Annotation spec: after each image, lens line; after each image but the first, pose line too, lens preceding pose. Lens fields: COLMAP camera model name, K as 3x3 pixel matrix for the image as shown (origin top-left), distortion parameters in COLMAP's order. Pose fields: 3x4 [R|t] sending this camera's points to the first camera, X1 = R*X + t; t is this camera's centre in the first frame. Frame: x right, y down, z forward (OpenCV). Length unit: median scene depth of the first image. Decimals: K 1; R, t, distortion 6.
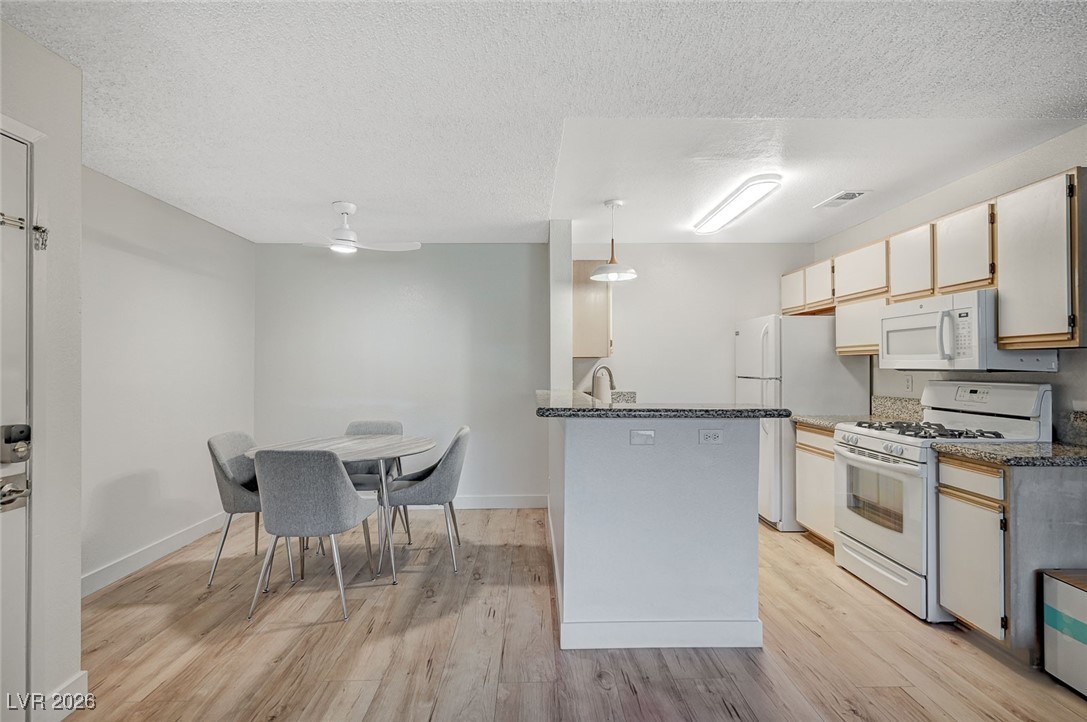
lens RADIAL K [[518.0, 0, 543.5], [0, 518.0, 361.0], [0, 0, 1]] dist [0.000780, 0.000516]
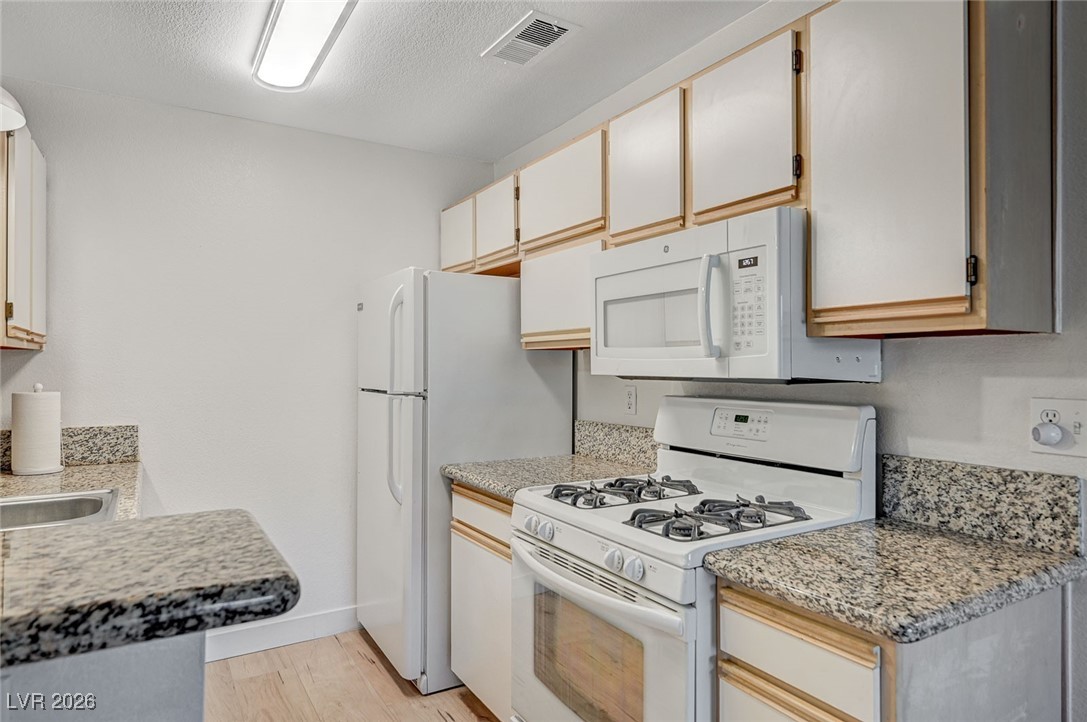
lens RADIAL K [[643.8, 0, 543.5], [0, 643.8, 361.0], [0, 0, 1]] dist [-0.001016, -0.000405]
pose [[0.863792, 0.005614, 0.503818, 0.319293], [-0.006023, 0.999982, -0.000815, 0.001861], [-0.503813, -0.002331, 0.863810, 0.527340]]
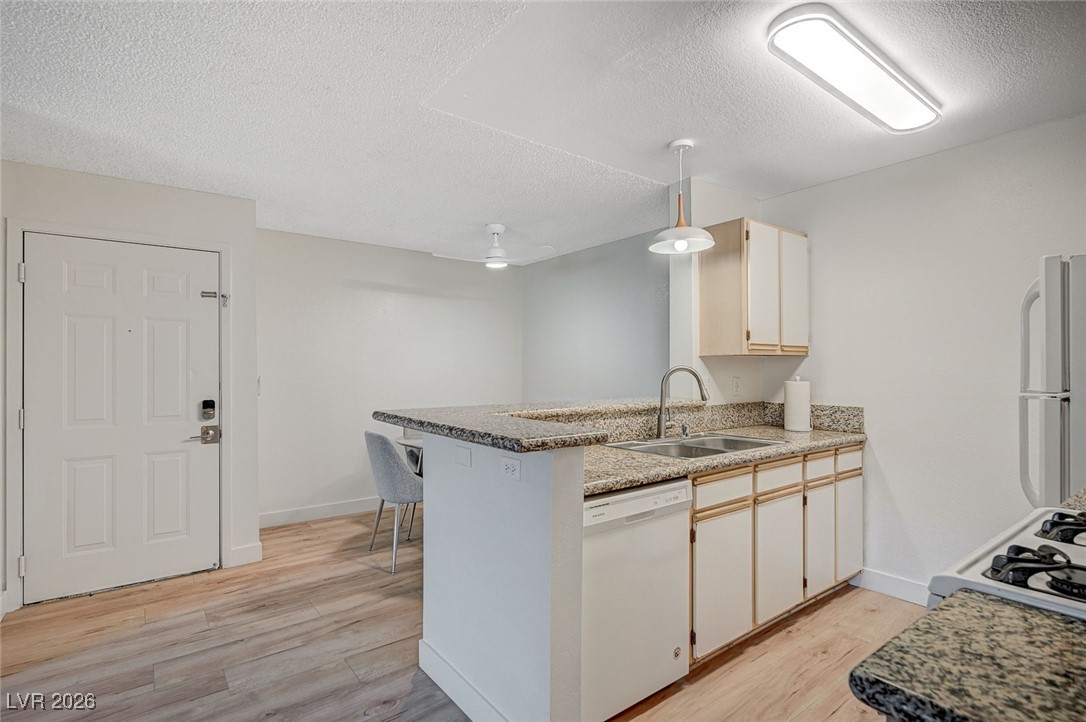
lens RADIAL K [[529.3, 0, 544.0], [0, 529.3, 365.4], [0, 0, 1]] dist [0.001275, 0.000322]
pose [[0.591278, -0.004006, -0.806458, 0.747964], [0.011631, 0.999926, 0.003561, 0.001534], [0.806384, -0.011485, 0.591280, 0.480263]]
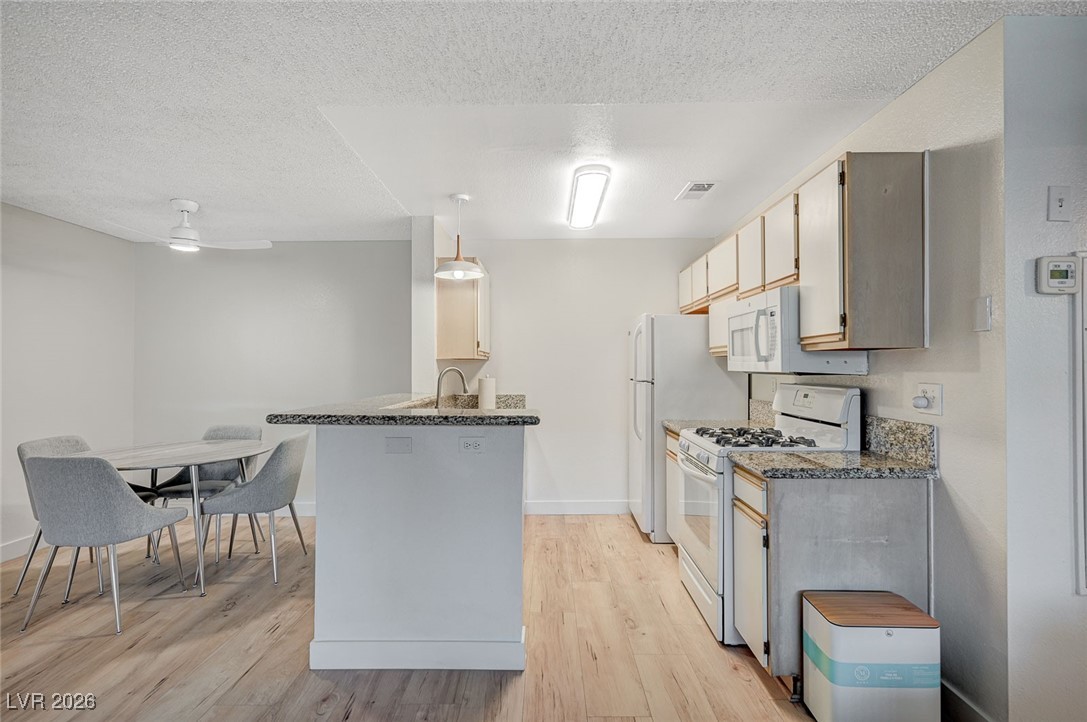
lens RADIAL K [[531.1, 0, 543.5], [0, 531.1, 361.0], [0, 0, 1]] dist [-0.000814, -0.000007]
pose [[0.999594, -0.001862, -0.028435, 0.381345], [0.001849, 0.999998, -0.000491, -0.003869], [0.028435, 0.000438, 0.999596, 0.033757]]
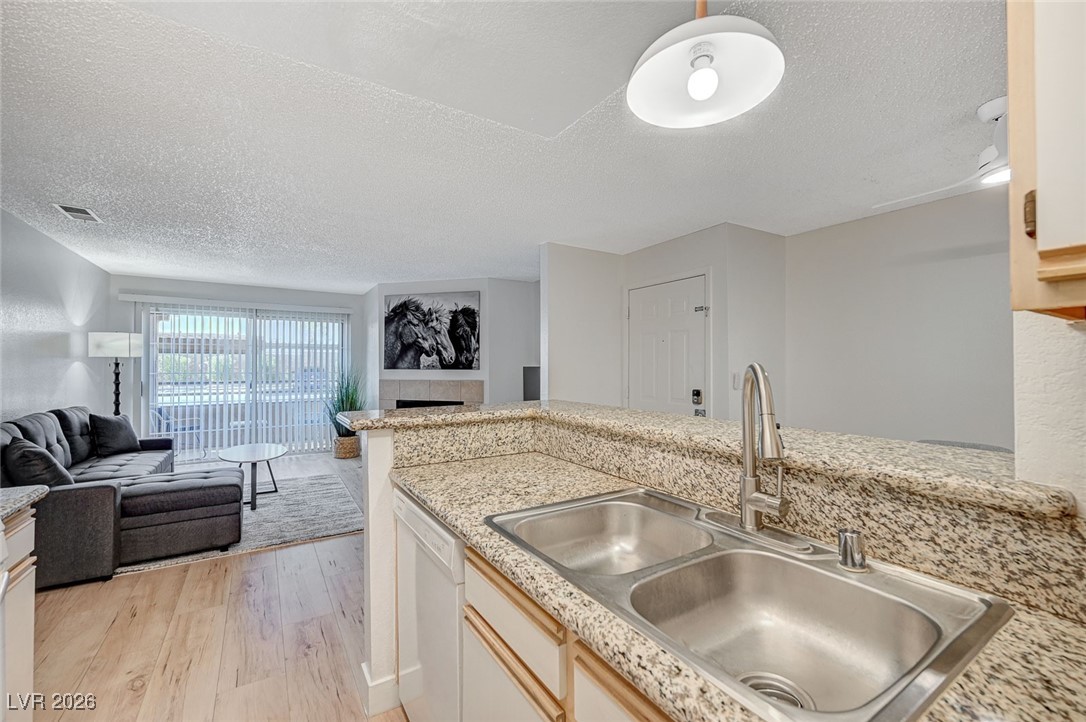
lens RADIAL K [[448.8, 0, 544.9], [0, 448.8, 363.1], [0, 0, 1]] dist [0.001680, 0.000642]
pose [[-0.854990, -0.001006, -0.518643, 0.430829], [0.007806, 0.999860, -0.014807, 0.012061], [0.518586, -0.016708, -0.854862, 1.421290]]
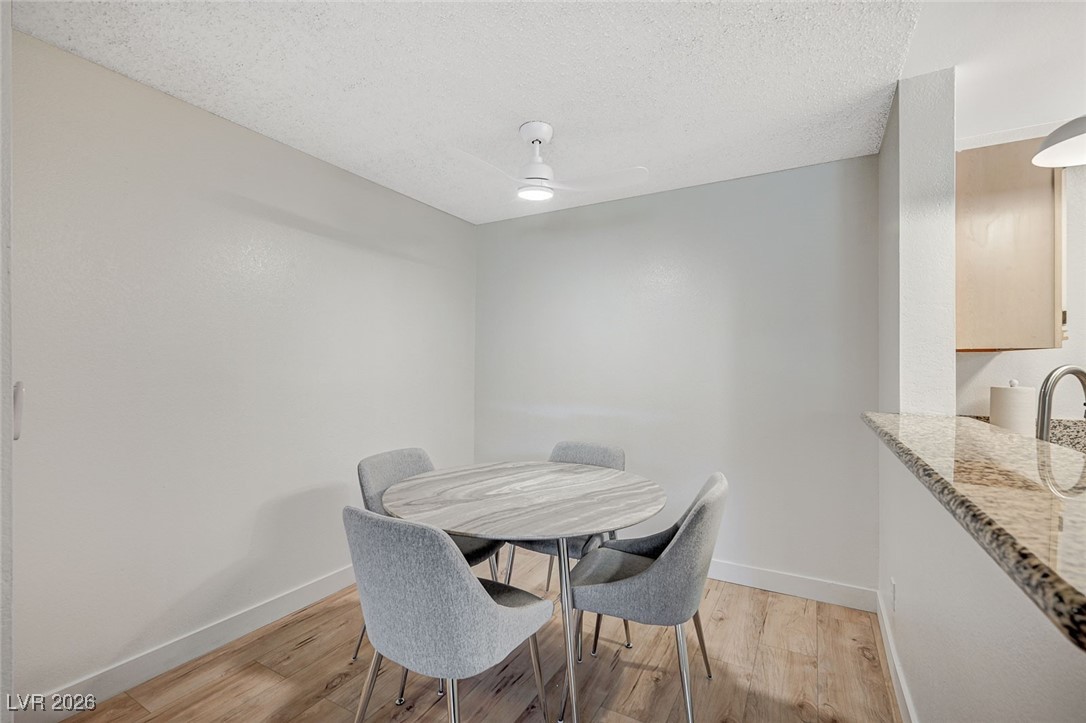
lens RADIAL K [[481.6, 0, 543.0], [0, 481.6, 361.5], [0, 0, 1]] dist [-0.000284, 0.000104]
pose [[0.860379, 0.003163, -0.509645, -0.062546], [-0.000975, 0.999989, 0.004560, 0.003125], [0.509654, -0.003426, 0.860372, 0.555844]]
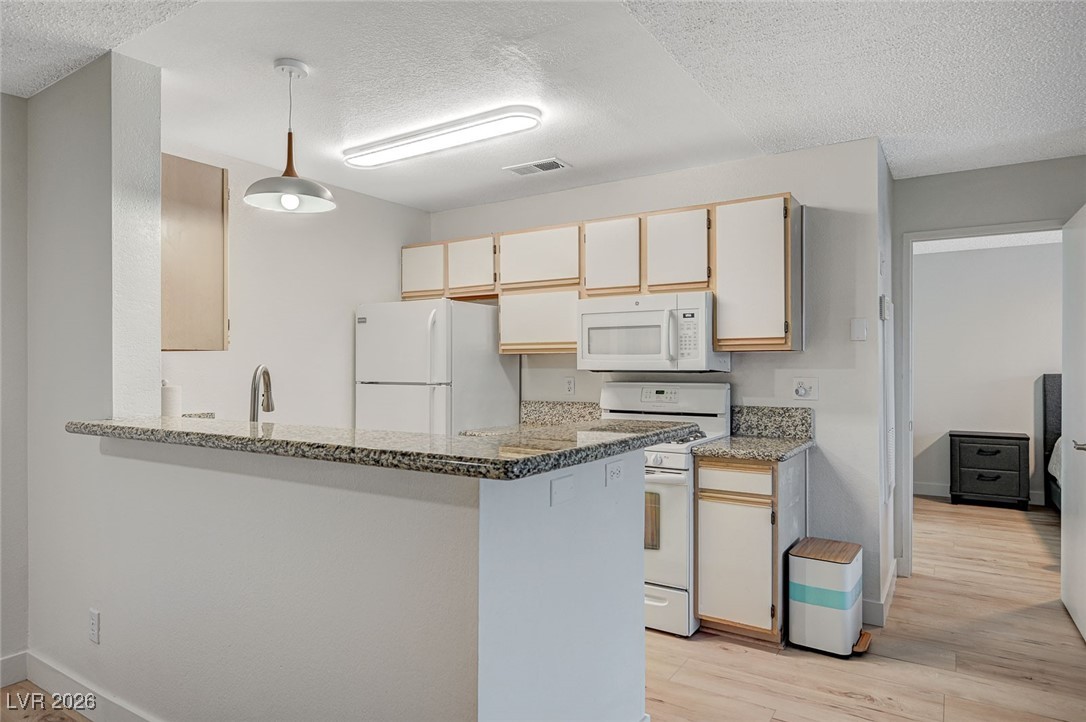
lens RADIAL K [[647.3, 0, 544.2], [0, 647.3, 361.4], [0, 0, 1]] dist [-0.000885, 0.000129]
pose [[0.553190, 0.005894, 0.833034, -0.337077], [-0.007160, 0.999972, -0.002320, 0.003754], [-0.833024, -0.004681, 0.553216, 0.486402]]
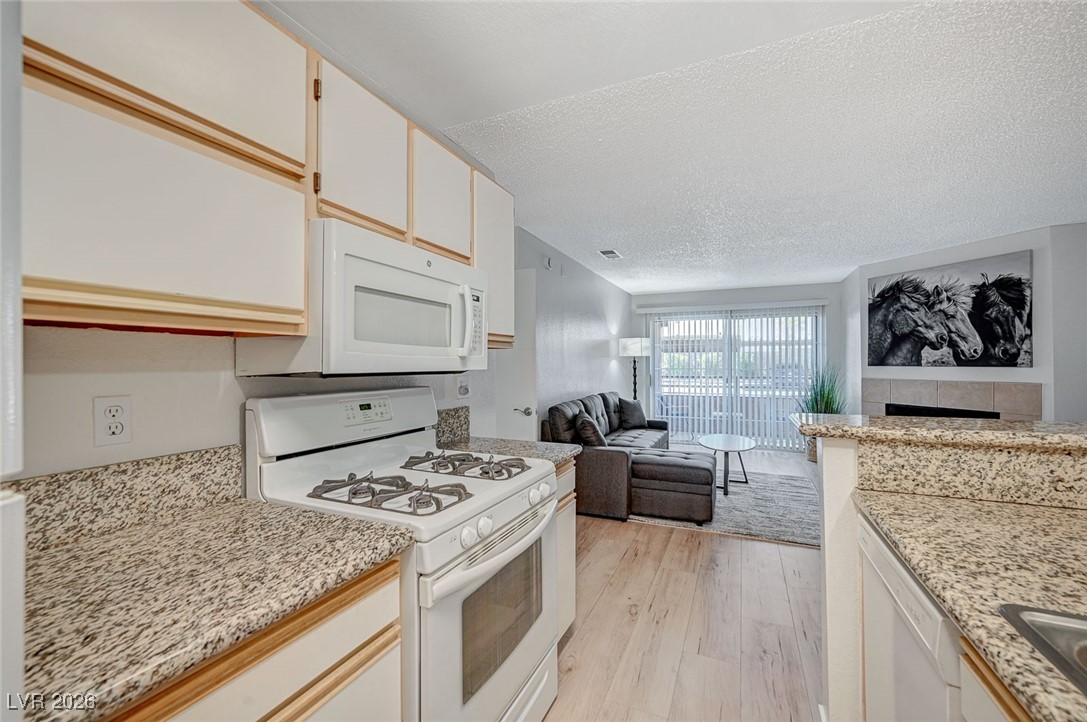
lens RADIAL K [[449.2, 0, 545.4], [0, 449.2, 363.1], [0, 0, 1]] dist [0.001680, 0.000642]
pose [[-0.907415, 0.004946, 0.420207, 0.396244], [0.000225, 0.999936, -0.011284, 0.011963], [-0.420236, -0.010145, -0.907358, 1.387215]]
